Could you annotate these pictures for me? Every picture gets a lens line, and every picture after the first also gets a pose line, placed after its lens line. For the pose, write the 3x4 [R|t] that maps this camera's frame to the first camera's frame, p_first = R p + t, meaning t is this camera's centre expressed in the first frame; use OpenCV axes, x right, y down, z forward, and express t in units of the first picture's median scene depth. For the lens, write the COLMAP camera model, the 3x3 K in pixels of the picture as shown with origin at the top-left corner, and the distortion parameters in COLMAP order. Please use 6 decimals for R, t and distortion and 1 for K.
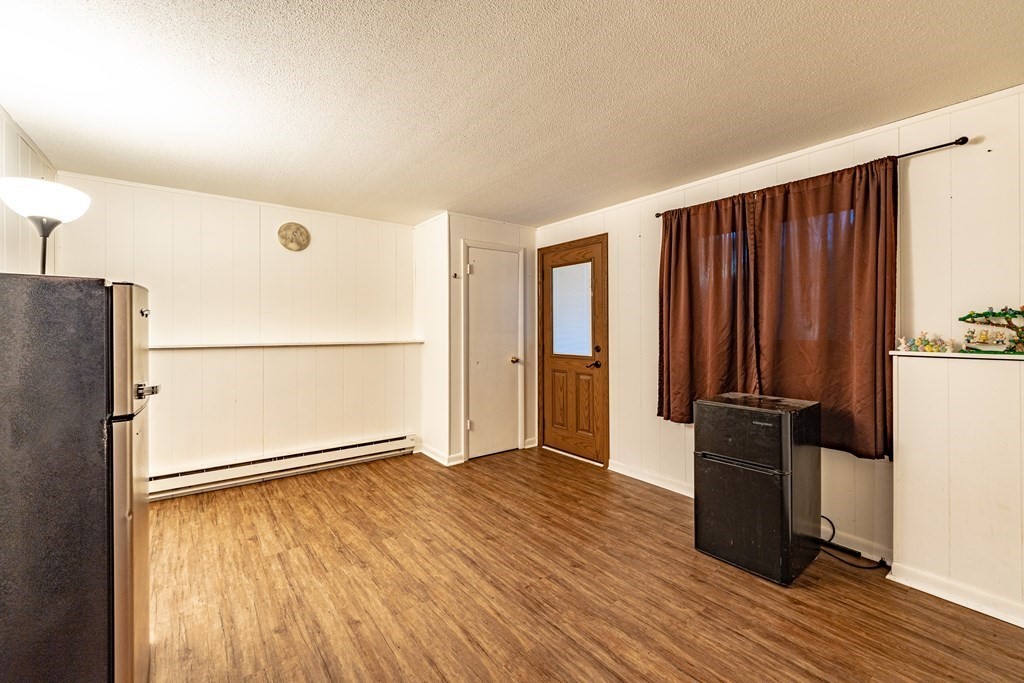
lens RADIAL K [[422.9, 0, 507.1], [0, 422.9, 339.7], [0, 0, 1]] dist [0.010442, -0.000625]
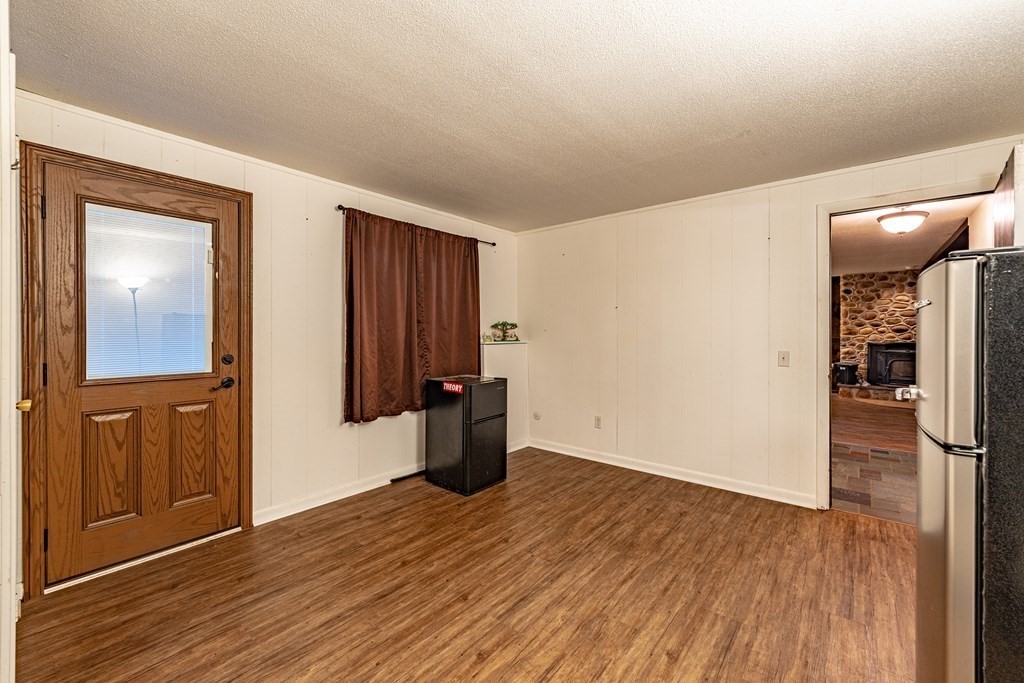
lens RADIAL K [[422.1, 0, 517.4], [0, 422.1, 340.2], [0, 0, 1]] dist [0.000156, -0.000414]
pose [[-0.242128, -0.017019, 0.970095, -0.698771], [0.023833, 0.999440, 0.023482, -0.016295], [-0.969952, 0.028806, -0.241587, 0.934116]]
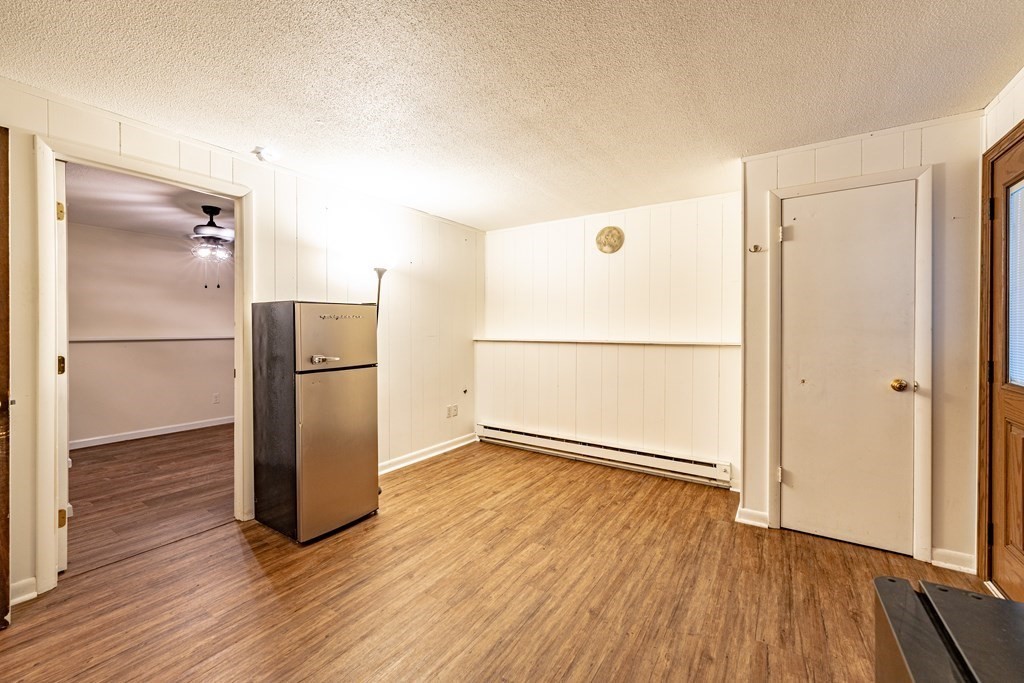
lens RADIAL K [[416.4, 0, 510.8], [0, 416.4, 339.8], [0, 0, 1]] dist [-0.000180, -0.000501]
pose [[0.338893, 0.027133, -0.940433, 0.495643], [-0.026106, 0.999470, 0.019429, -0.010088], [0.940463, 0.017966, 0.339422, 0.532016]]
